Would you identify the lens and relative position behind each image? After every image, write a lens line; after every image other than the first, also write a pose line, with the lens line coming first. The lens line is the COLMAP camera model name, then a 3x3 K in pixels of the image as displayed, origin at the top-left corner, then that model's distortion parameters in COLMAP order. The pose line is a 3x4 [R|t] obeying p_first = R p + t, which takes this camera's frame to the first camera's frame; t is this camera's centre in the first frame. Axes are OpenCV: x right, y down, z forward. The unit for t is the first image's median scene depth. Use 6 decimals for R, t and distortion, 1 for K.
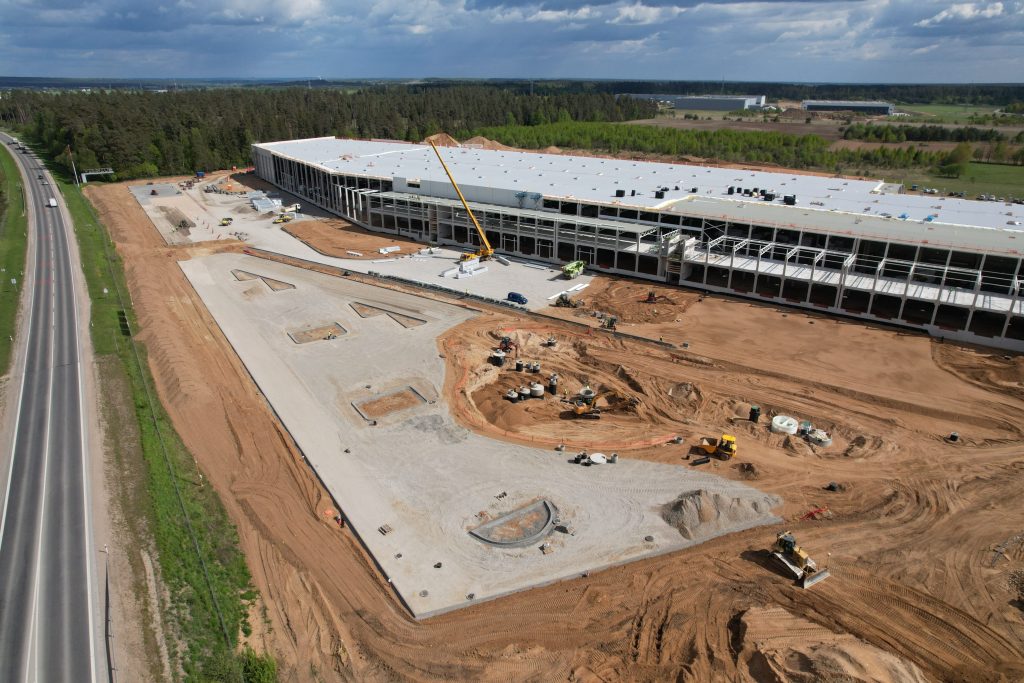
lens RADIAL K [[657.9, 0, 509.1], [0, 657.9, 339.6], [0, 0, 1]] dist [-0.081001, 0.073410]
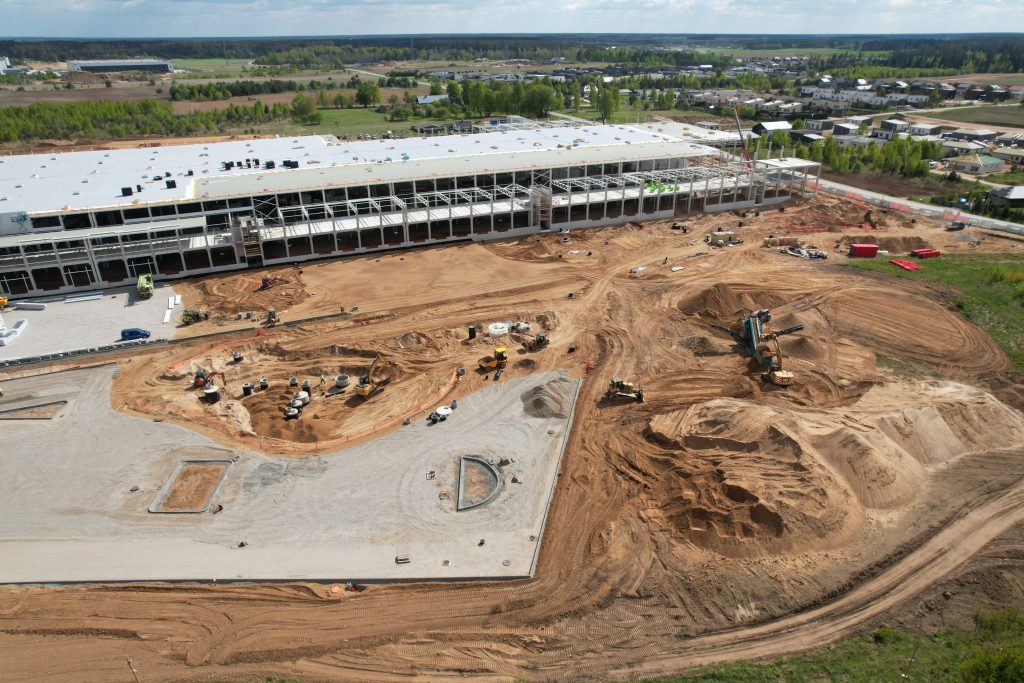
lens RADIAL K [[657.9, 0, 509.1], [0, 657.9, 339.6], [0, 0, 1]] dist [-0.081001, 0.073410]
pose [[0.527658, -0.368420, 0.765404, -0.366259], [0.322432, 0.920484, 0.220787, -0.083957], [-0.785885, 0.130290, 0.604491, 0.131710]]
